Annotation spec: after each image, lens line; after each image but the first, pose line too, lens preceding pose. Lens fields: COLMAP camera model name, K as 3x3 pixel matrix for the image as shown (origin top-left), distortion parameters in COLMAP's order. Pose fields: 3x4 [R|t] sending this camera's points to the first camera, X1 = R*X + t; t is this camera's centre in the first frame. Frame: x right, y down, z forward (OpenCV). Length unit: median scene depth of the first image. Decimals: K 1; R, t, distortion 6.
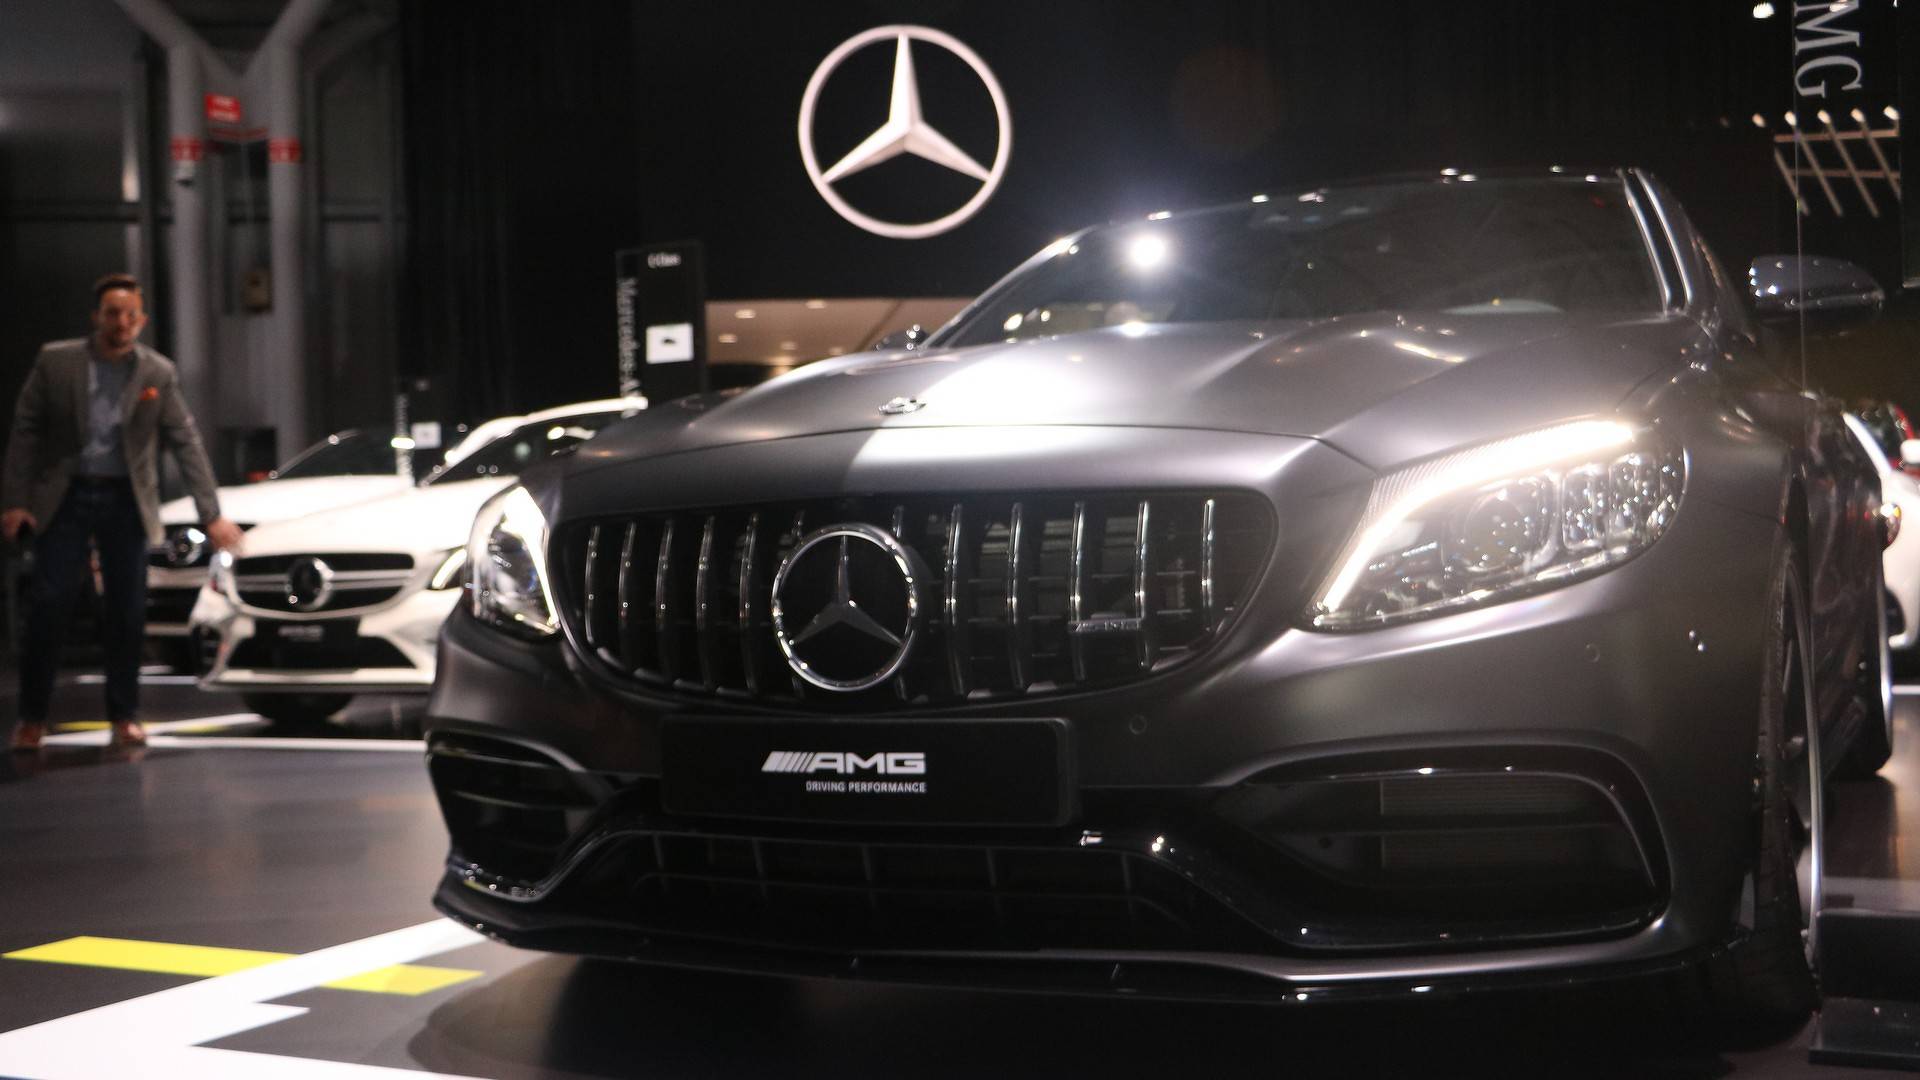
lens RADIAL K [[2132.6, 0, 960.0], [0, 2132.6, 540.0], [0, 0, 1]] dist [-0.110581, 0.430012]
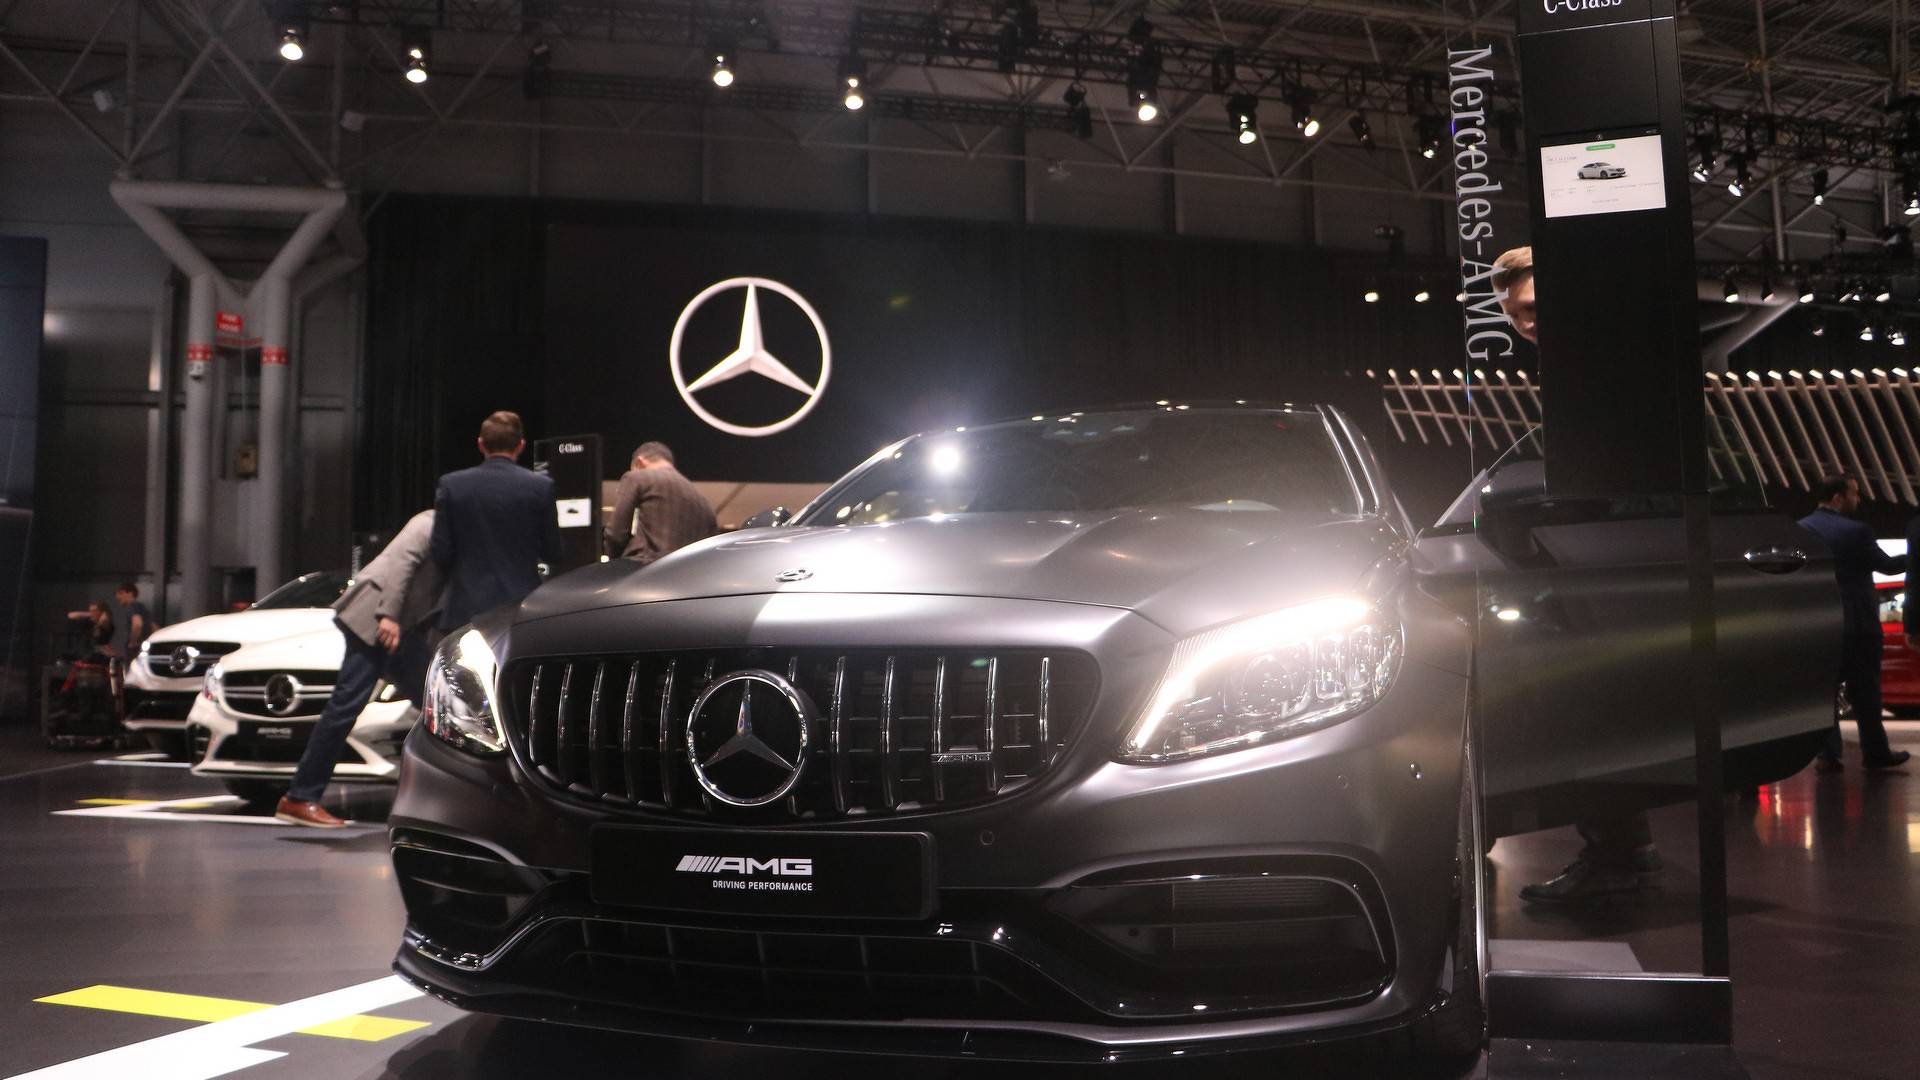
lens RADIAL K [[1613.7, 0, 960.0], [0, 1613.7, 540.0], [0, 0, 1]] dist [-0.187695, 0.187468]
pose [[0.993387, 0.026572, 0.111697, -0.033917], [-0.017656, 0.996633, -0.080068, -0.009015], [-0.113448, 0.077567, 0.990511, 0.055360]]
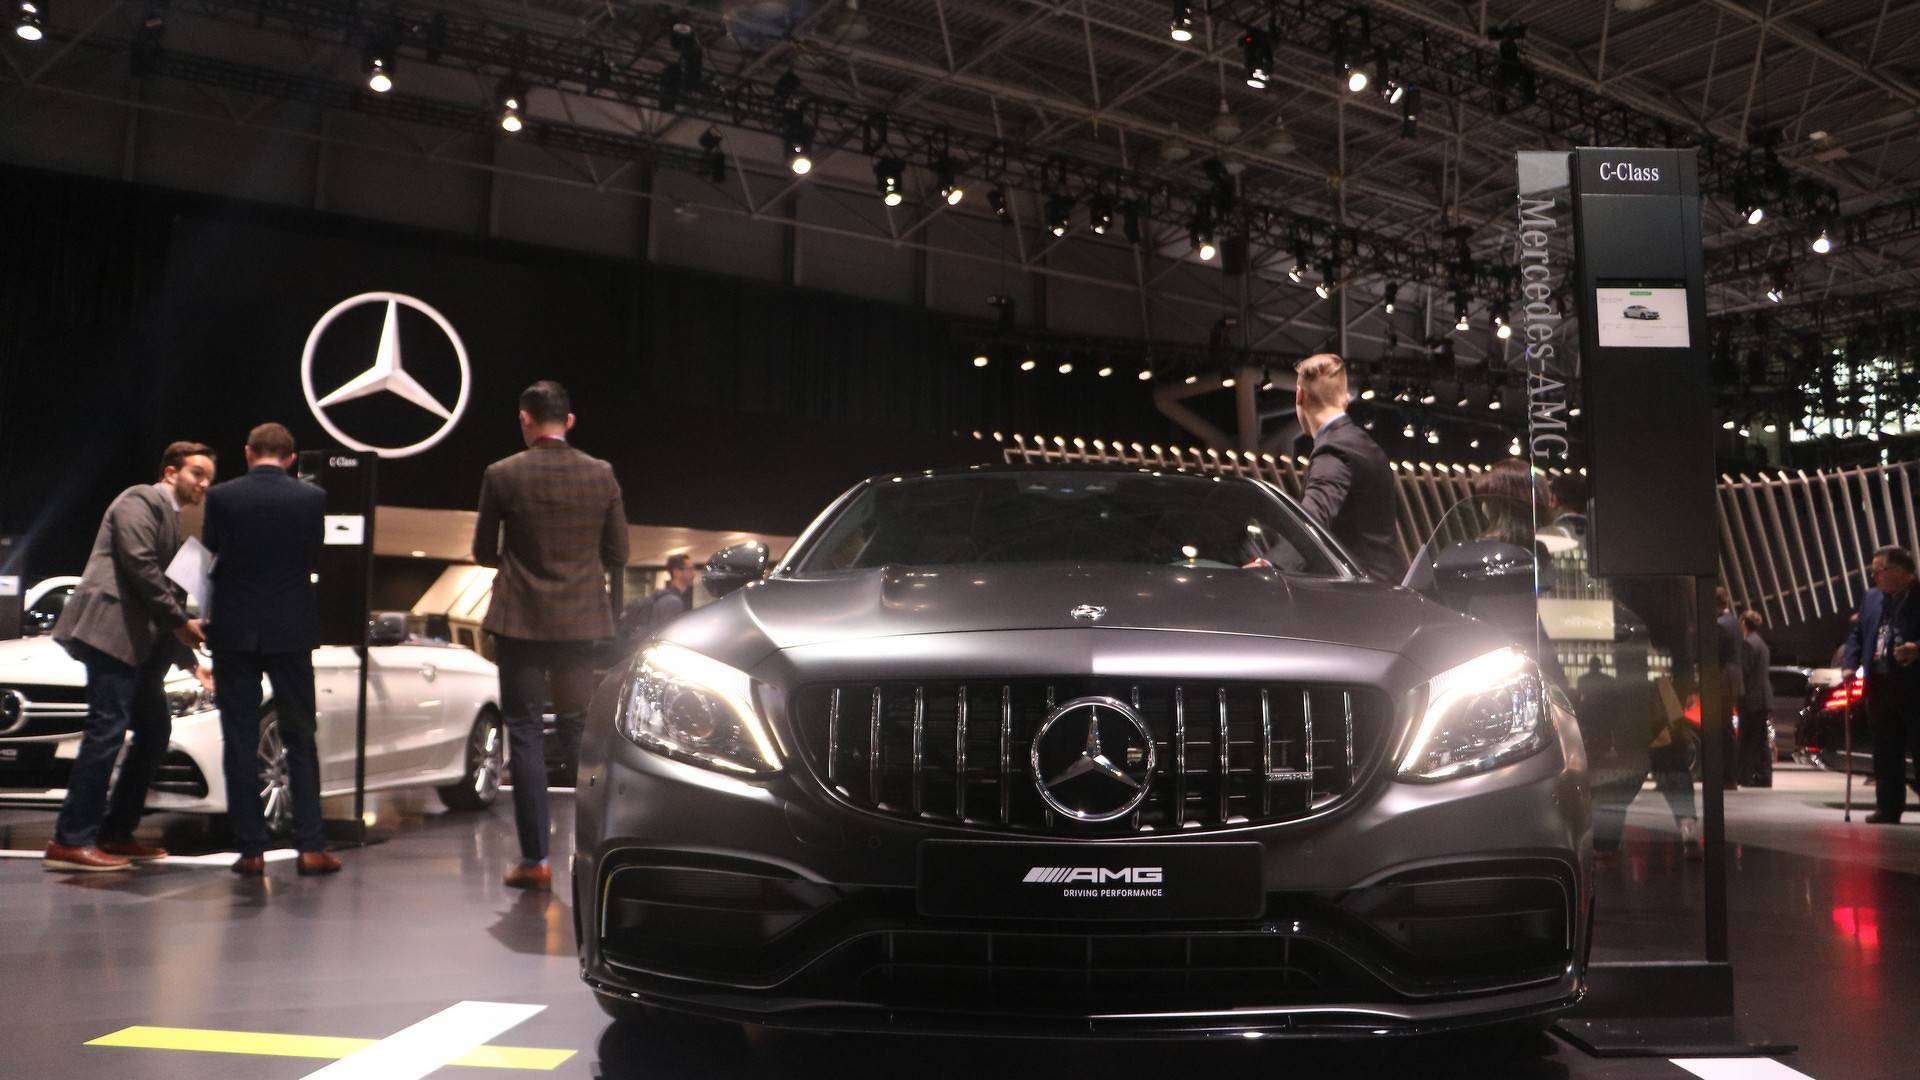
lens RADIAL K [[1613.7, 0, 960.0], [0, 1613.7, 540.0], [0, 0, 1]] dist [-0.187695, 0.187468]
pose [[0.916871, 0.084576, 0.390121, -0.474214], [-0.041683, 0.992239, -0.117147, 0.014252], [-0.397001, 0.091148, 0.913281, 0.079556]]
